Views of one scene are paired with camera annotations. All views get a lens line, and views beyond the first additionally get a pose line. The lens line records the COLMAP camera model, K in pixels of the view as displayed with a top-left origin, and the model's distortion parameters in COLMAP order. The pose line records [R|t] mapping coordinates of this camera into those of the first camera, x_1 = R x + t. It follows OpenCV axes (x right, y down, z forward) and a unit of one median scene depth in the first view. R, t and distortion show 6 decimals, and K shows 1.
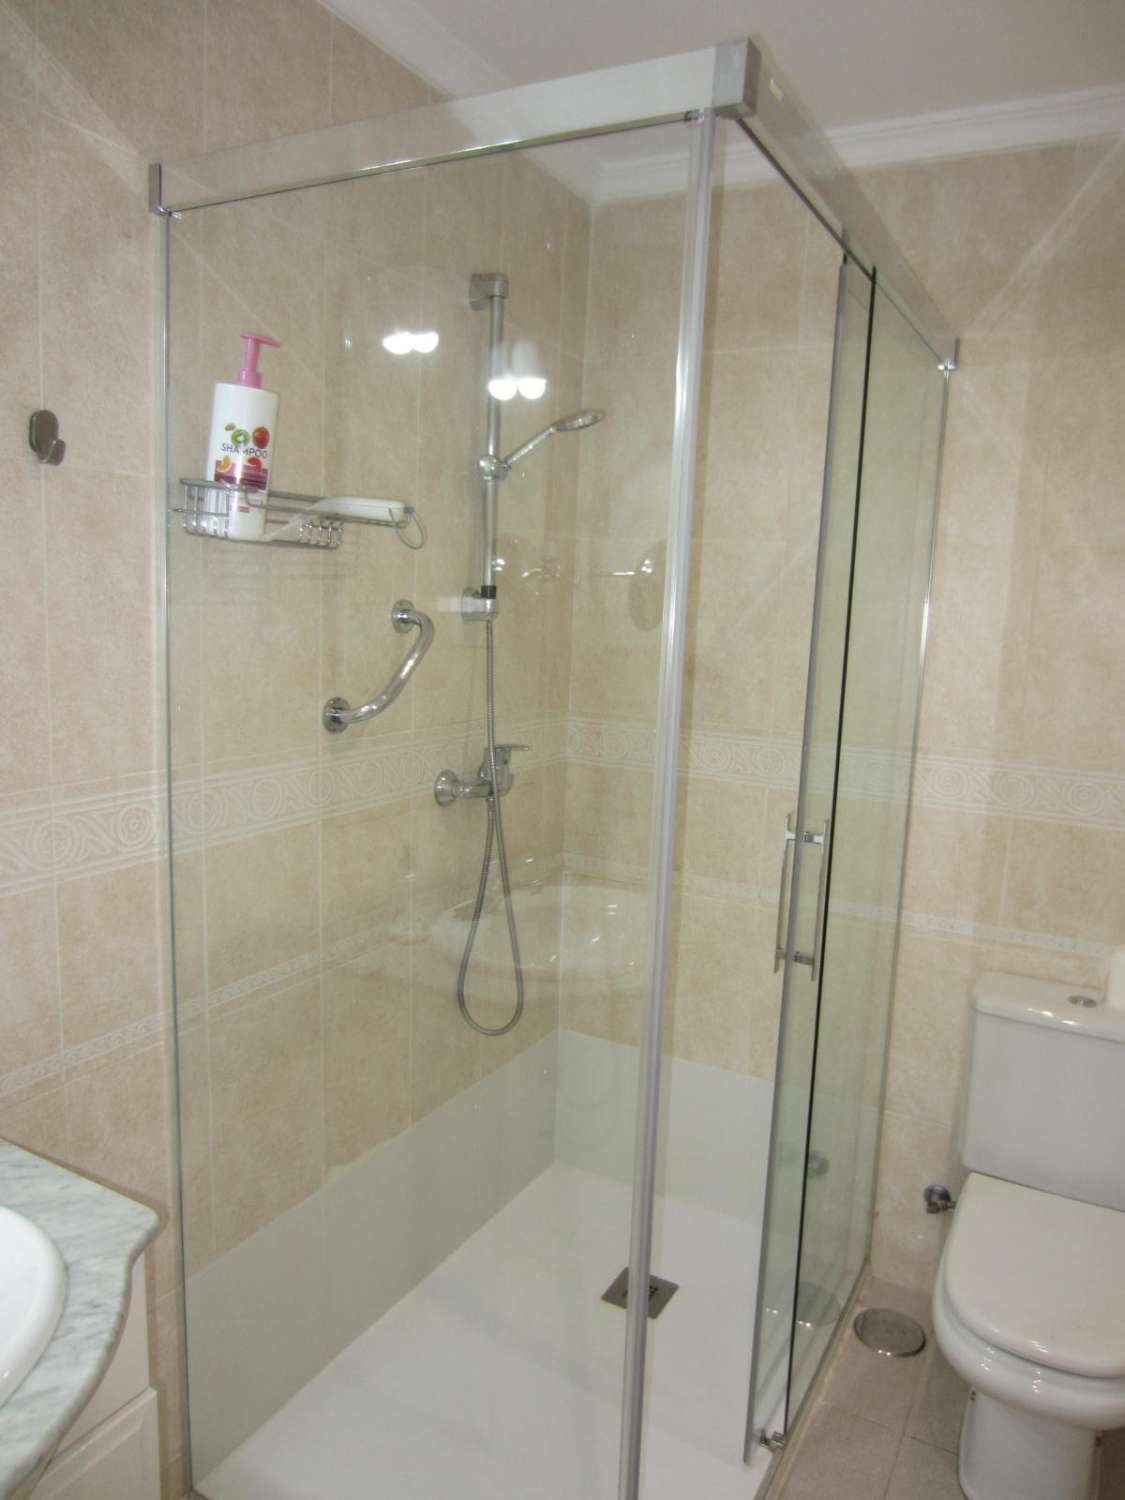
lens RADIAL K [[1051.7, 0, 558.5], [0, 1051.7, 754.5], [0, 0, 1]] dist [-0.041226, 0.018465]
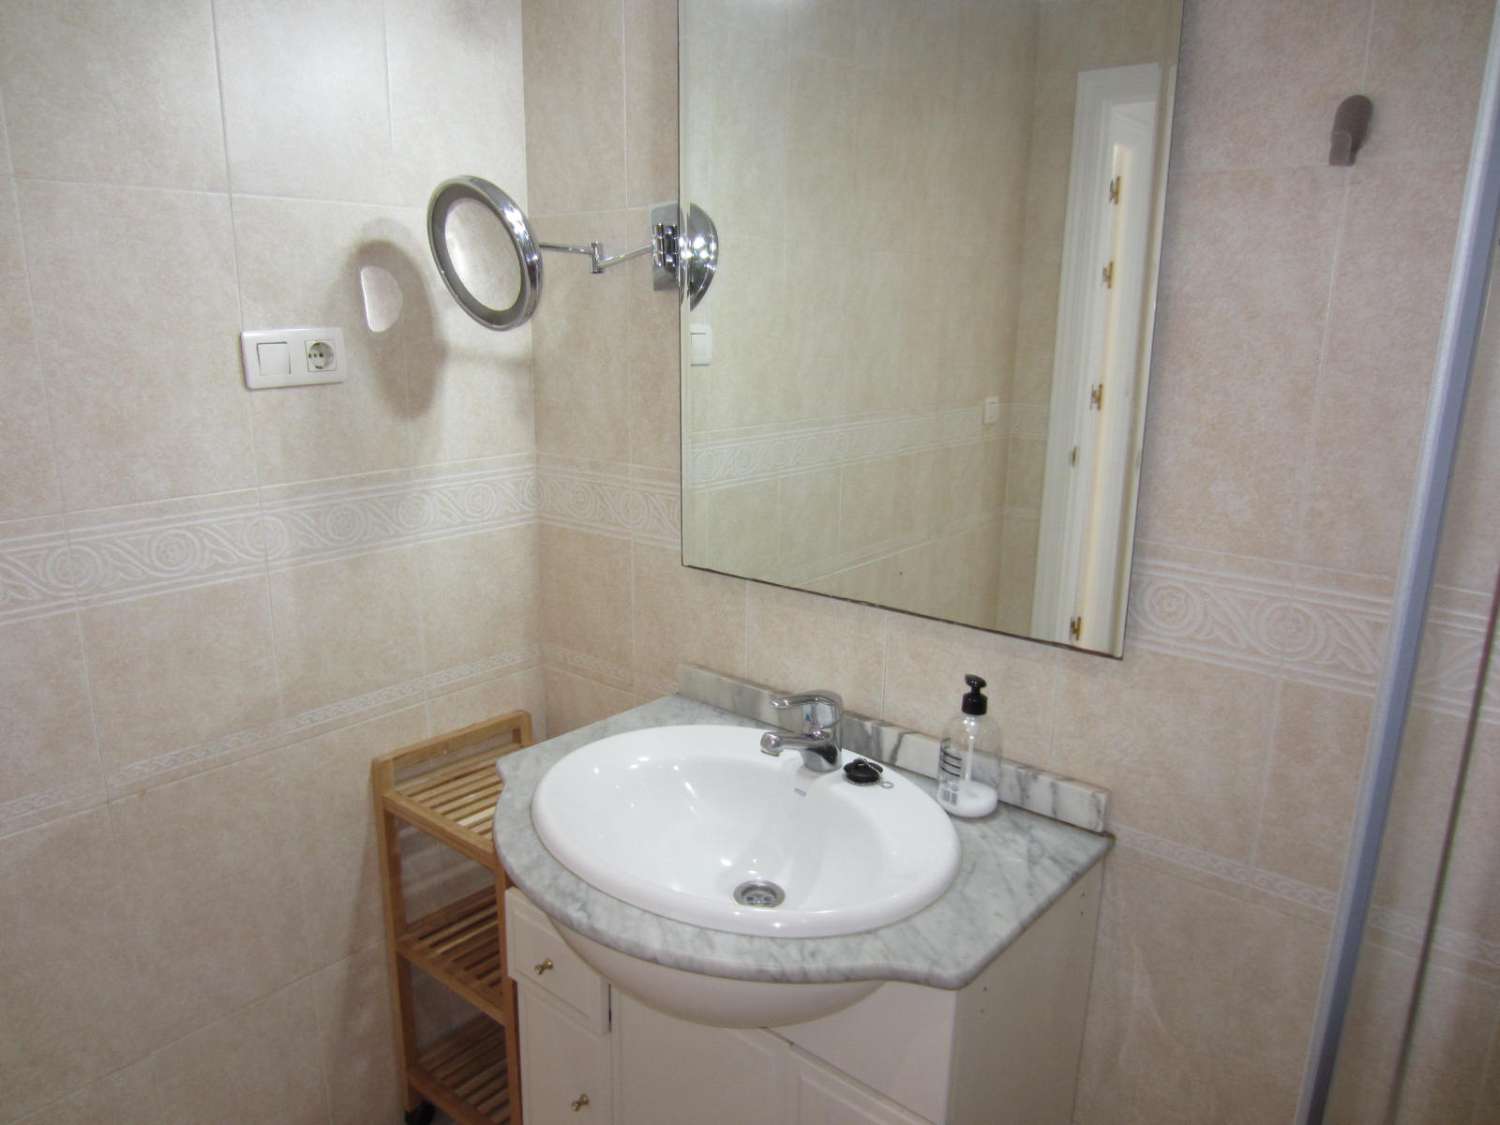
lens RADIAL K [[1051.7, 0, 743.5], [0, 1051.7, 561.5], [0, 0, 1]] dist [-0.041226, 0.018465]
pose [[-0.214076, 0.195395, -0.957075, 0.421672], [-0.154951, 0.960591, 0.230771, -0.098223], [0.964449, 0.197702, -0.175363, 0.747648]]
